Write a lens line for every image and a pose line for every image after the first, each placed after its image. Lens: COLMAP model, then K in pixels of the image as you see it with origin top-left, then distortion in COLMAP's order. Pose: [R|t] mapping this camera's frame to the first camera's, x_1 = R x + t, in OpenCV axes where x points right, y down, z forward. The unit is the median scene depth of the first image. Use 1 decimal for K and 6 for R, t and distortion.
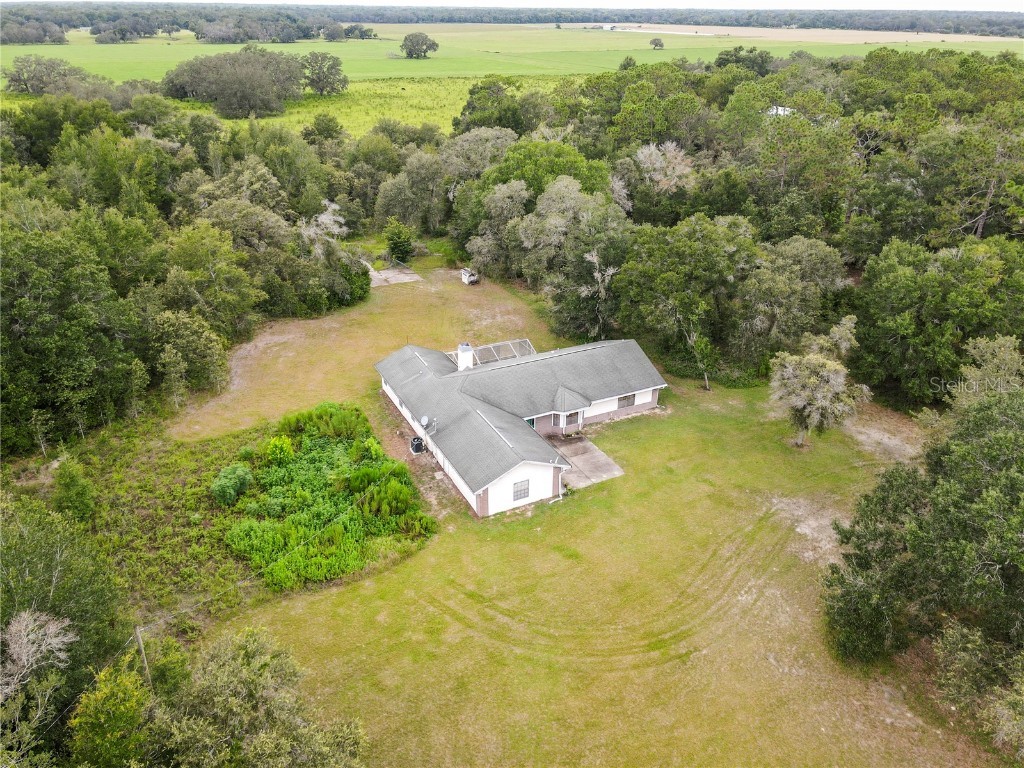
lens RADIAL K [[748.1, 0, 512.0], [0, 748.1, 384.0], [0, 0, 1]] dist [0.015637, 0.001916]
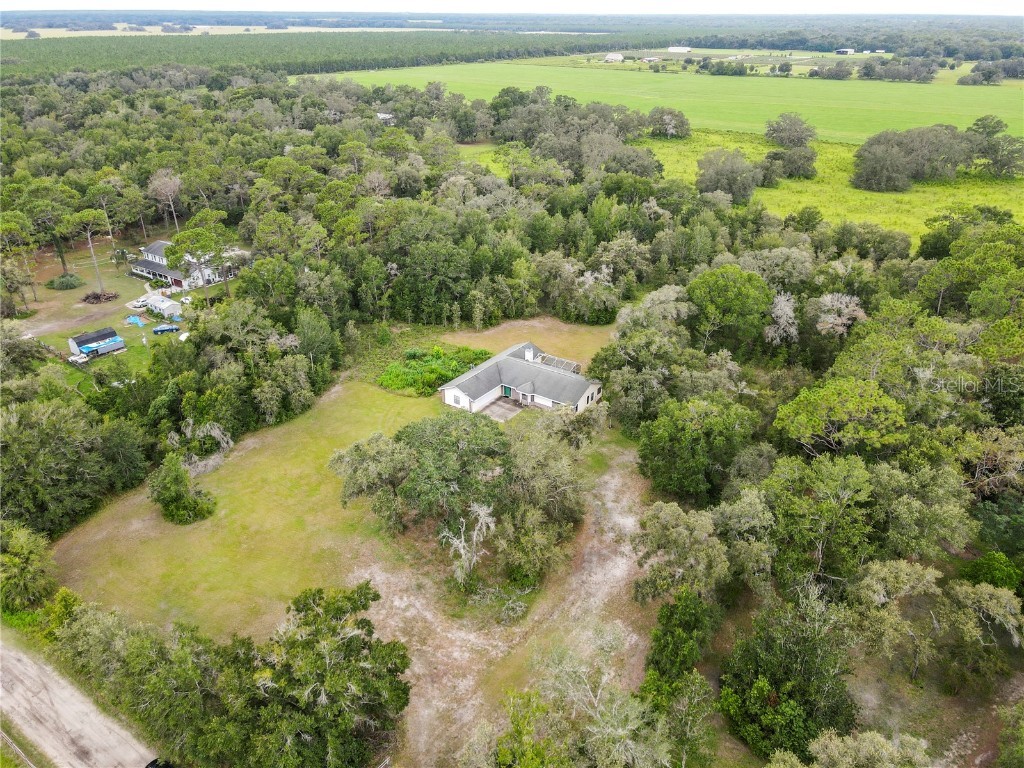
lens RADIAL K [[749.9, 0, 512.0], [0, 749.9, 384.0], [0, 0, 1]] dist [0.000593, 0.030642]
pose [[0.471832, 0.386465, -0.792476, 1.399915], [-0.395320, 0.896136, 0.201647, -0.320103], [0.788096, 0.218138, 0.575604, -0.155424]]
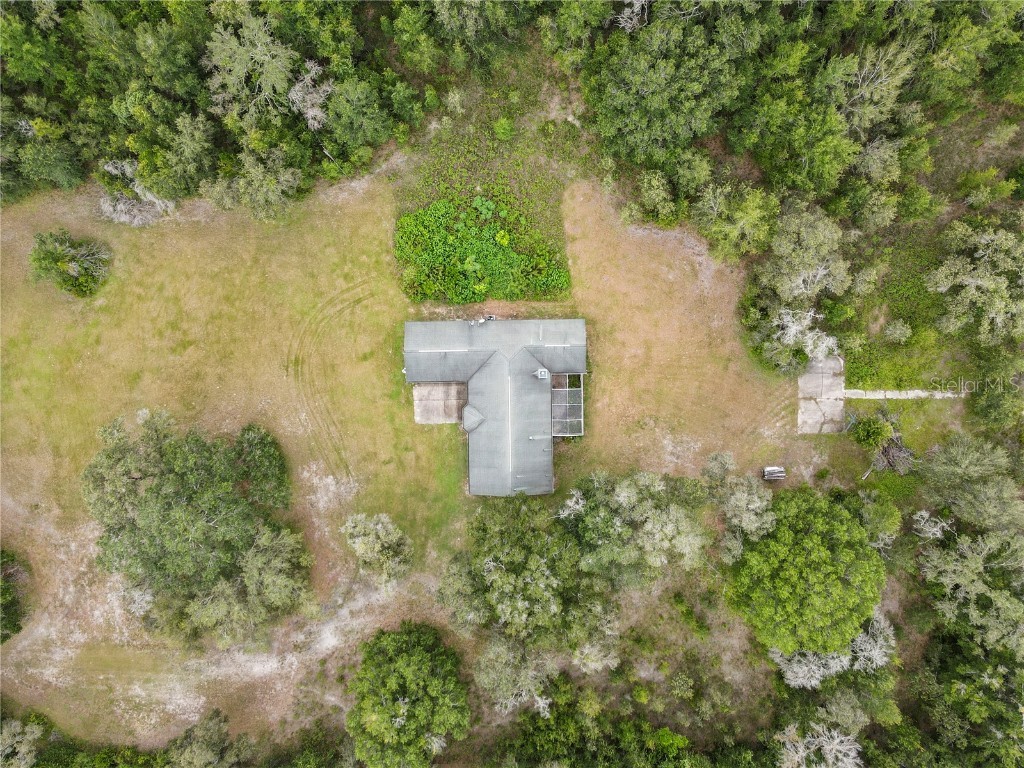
lens RADIAL K [[748.1, 0, 512.0], [0, 748.1, 384.0], [0, 0, 1]] dist [0.015637, 0.001916]
pose [[-0.432988, 0.901397, -0.001918, -0.014469], [-0.411923, -0.195974, 0.889895, -1.152957], [0.801774, 0.386105, 0.456160, 0.298053]]
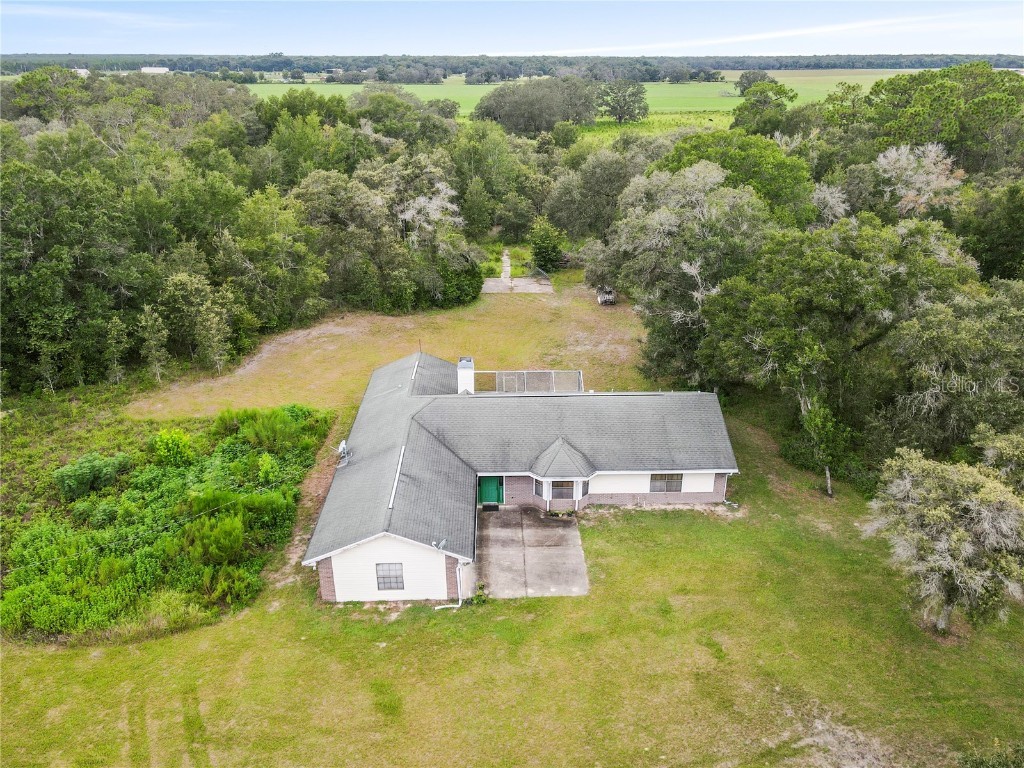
lens RADIAL K [[757.1, 0, 514.4], [0, 757.1, 382.3], [0, 0, 1]] dist [-0.000069, 0.042286]
pose [[0.905820, 0.160572, -0.392055, 0.248006], [-0.184964, 0.982428, -0.024979, -0.019194], [0.381155, 0.095143, 0.919603, 0.311146]]
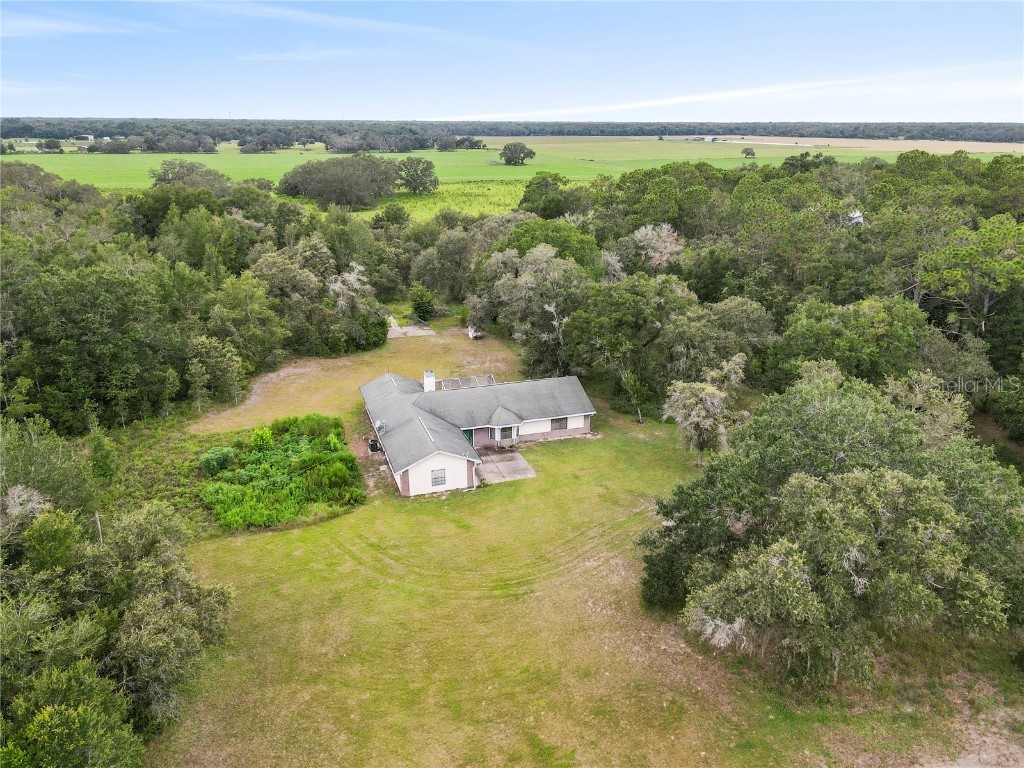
lens RADIAL K [[749.9, 0, 512.0], [0, 749.9, 384.0], [0, 0, 1]] dist [0.000593, 0.030642]
pose [[0.989787, 0.043336, -0.135807, 0.212179], [-0.060517, 0.990302, -0.125058, 0.100089], [0.129070, 0.131999, 0.982811, -0.149242]]
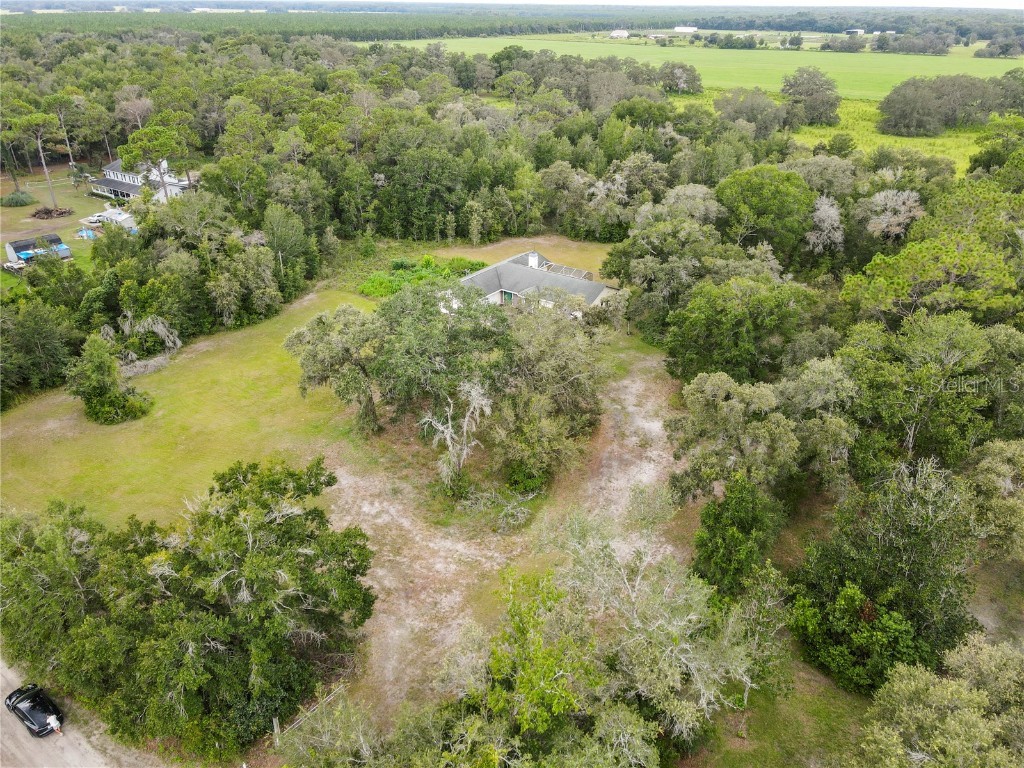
lens RADIAL K [[748.1, 0, 512.0], [0, 748.1, 384.0], [0, 0, 1]] dist [0.015637, 0.001916]
pose [[0.468447, 0.396907, -0.789317, 1.274136], [-0.402022, 0.891316, 0.209604, -0.113568], [0.786725, 0.219134, 0.577100, 0.022841]]
